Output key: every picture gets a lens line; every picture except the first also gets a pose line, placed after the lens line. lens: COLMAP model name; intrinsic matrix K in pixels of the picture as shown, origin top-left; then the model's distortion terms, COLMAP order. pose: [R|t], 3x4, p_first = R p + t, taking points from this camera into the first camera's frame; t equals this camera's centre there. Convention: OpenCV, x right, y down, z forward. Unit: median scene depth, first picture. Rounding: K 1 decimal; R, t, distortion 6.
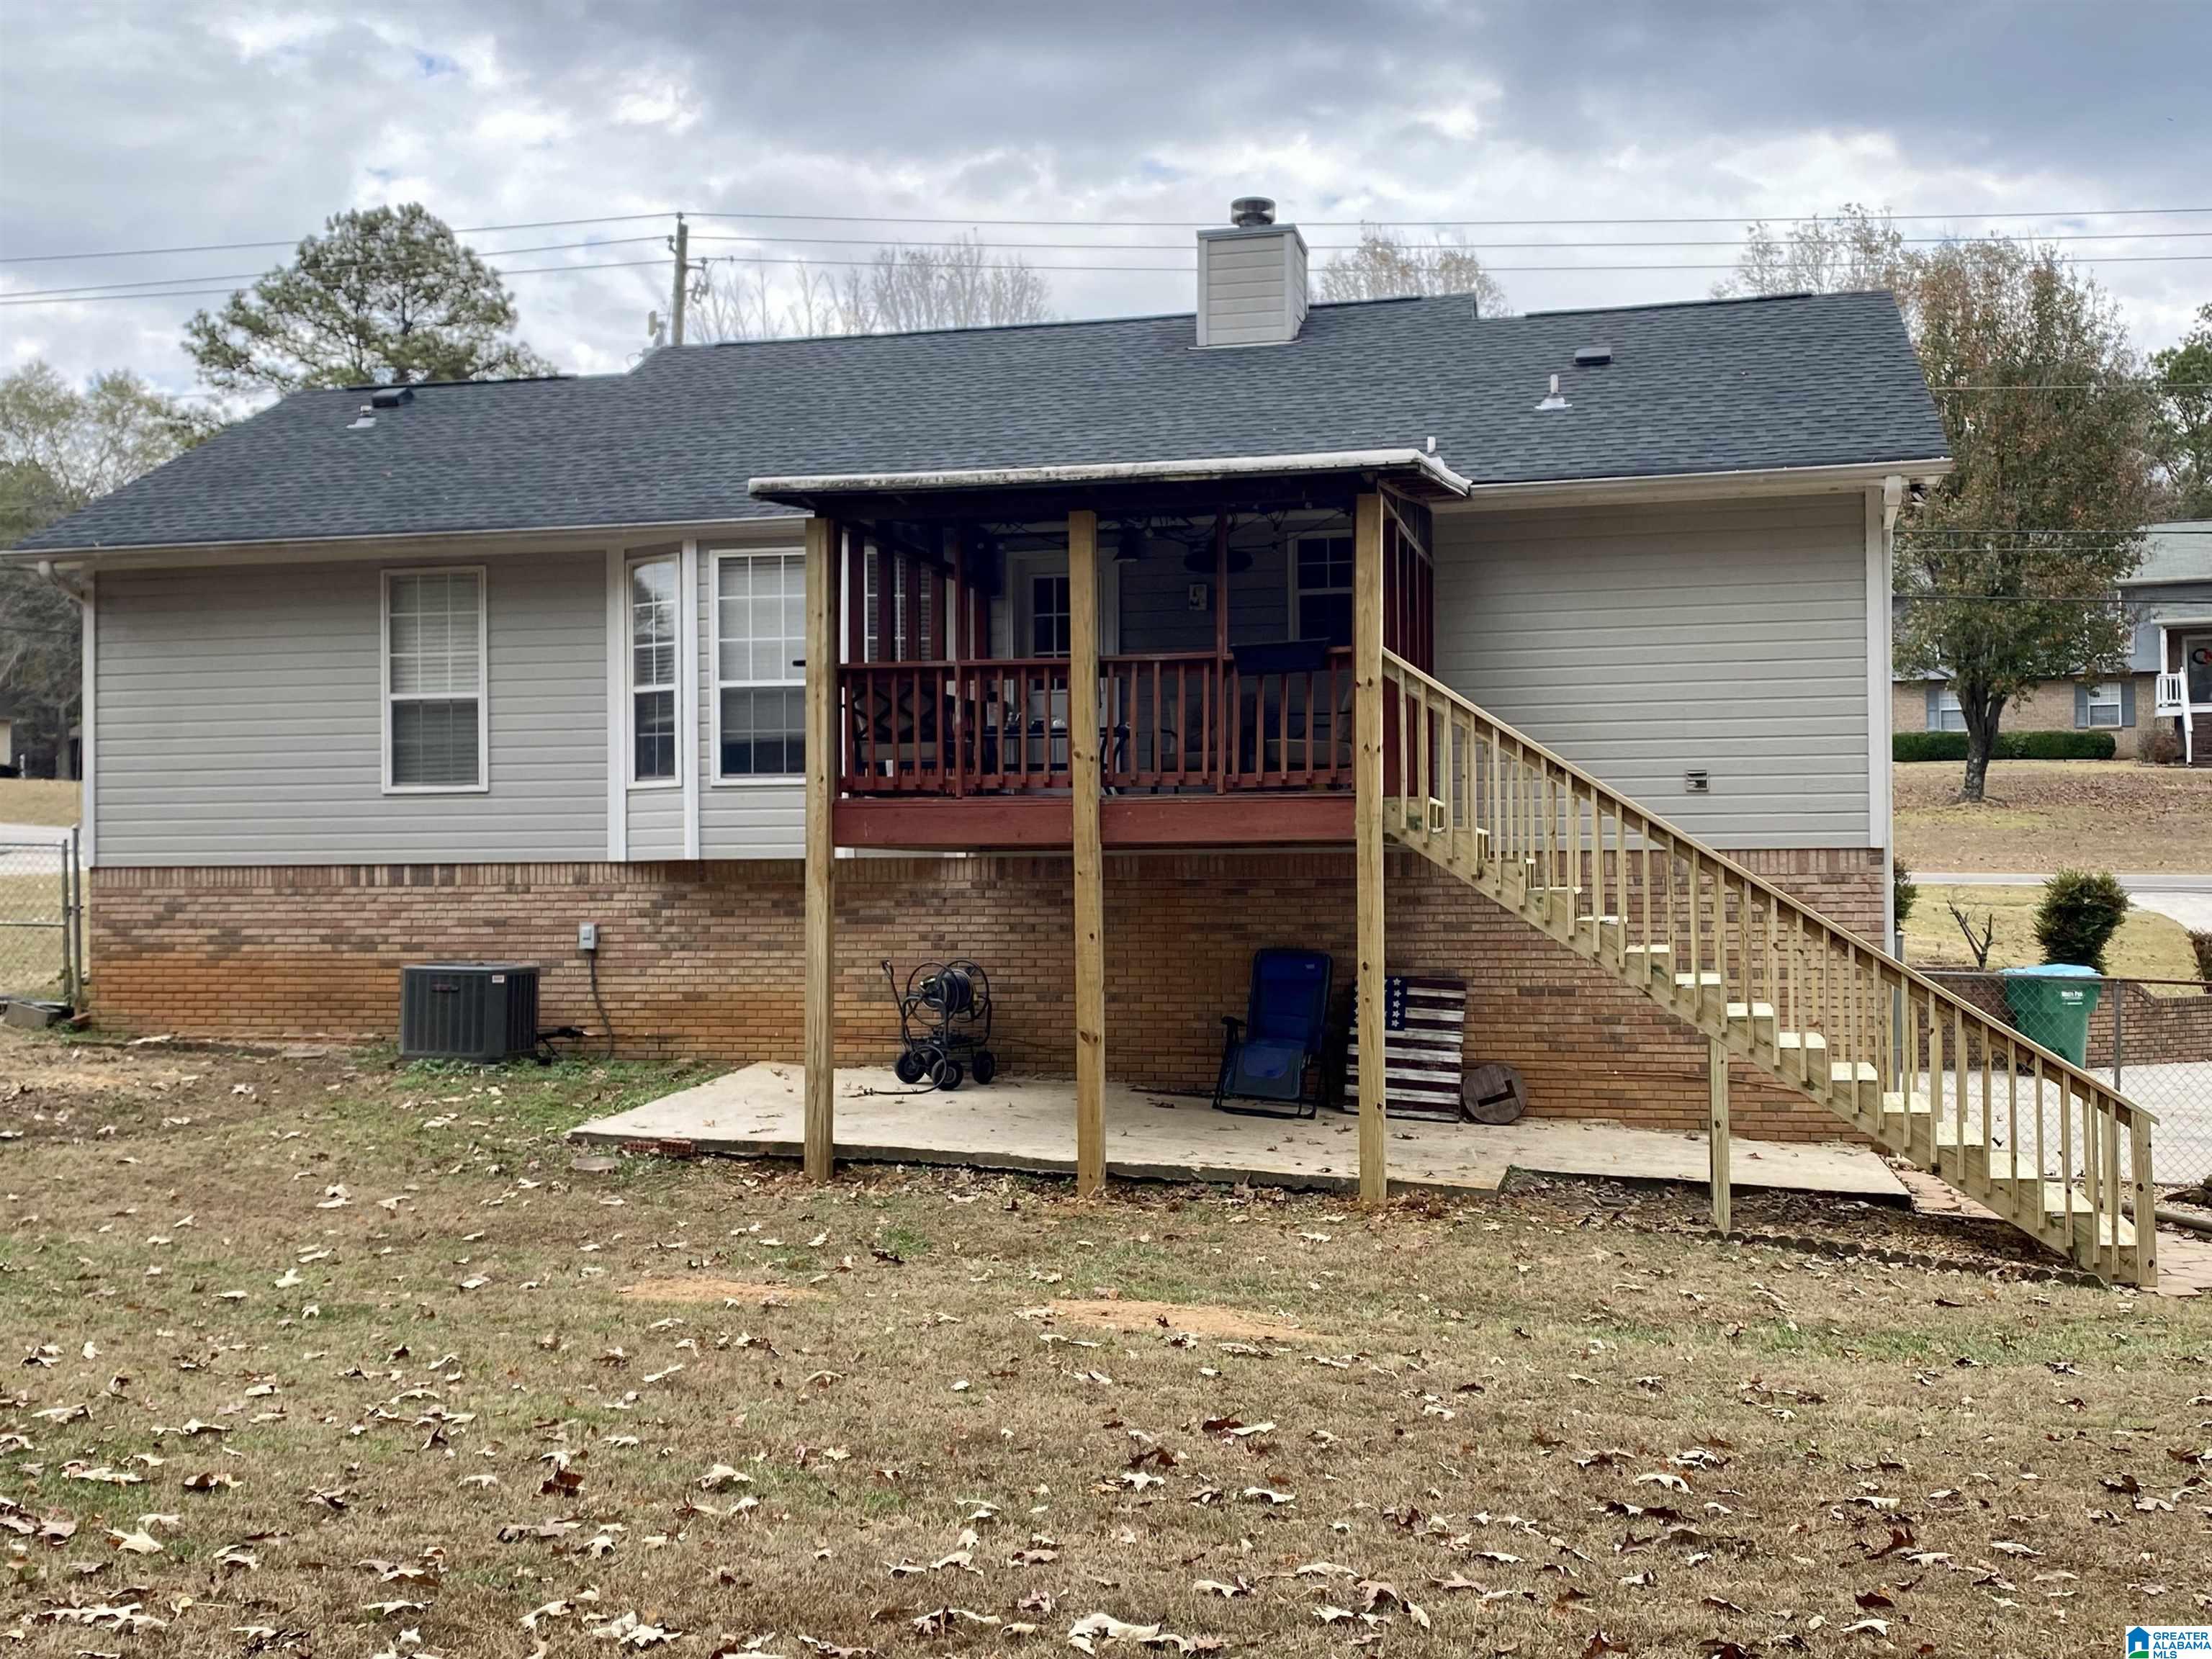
lens RADIAL K [[2411.8, 0, 1096.8], [0, 2411.8, 811.8], [0, 0, 1]] dist [0.244735, -0.719304]
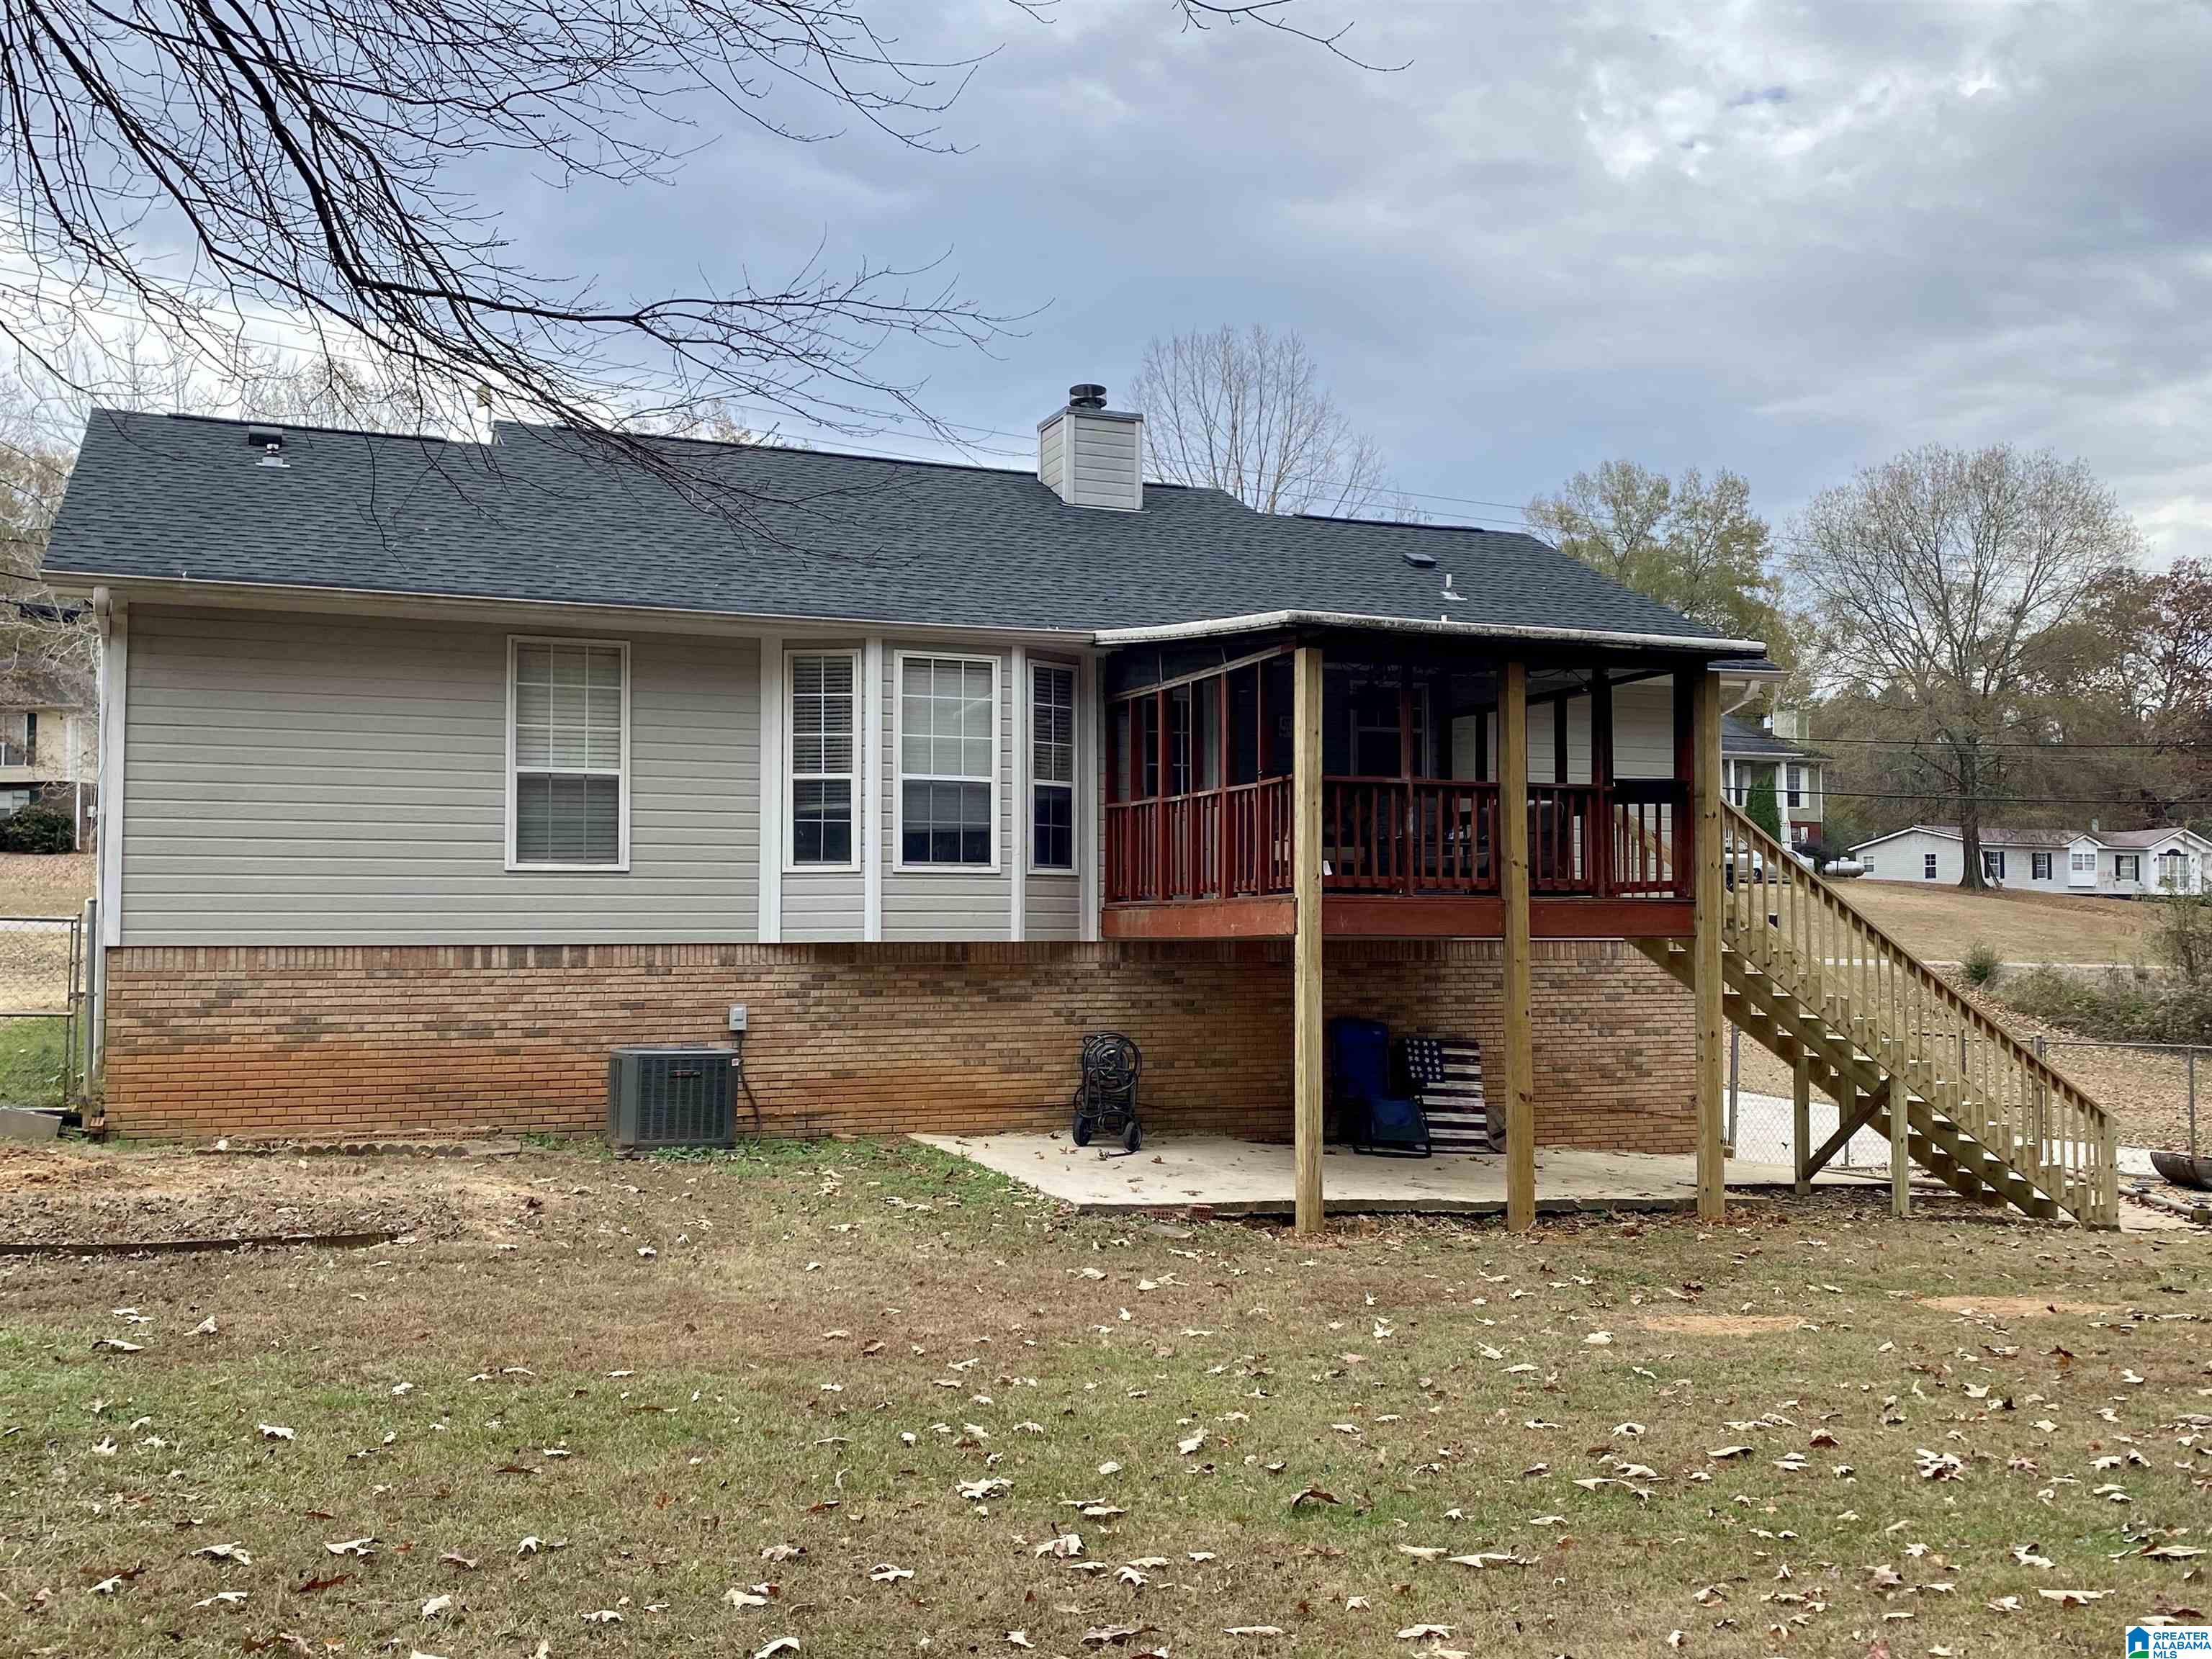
lens RADIAL K [[2041.9, 0, 1105.8], [0, 2041.9, 831.6], [0, 0, 1]] dist [0.196751, -0.470933]
pose [[0.802913, 0.036760, 0.594961, -0.596998], [-0.020445, 0.999208, -0.034146, 0.000183], [-0.595745, 0.015252, 0.803029, 0.225076]]
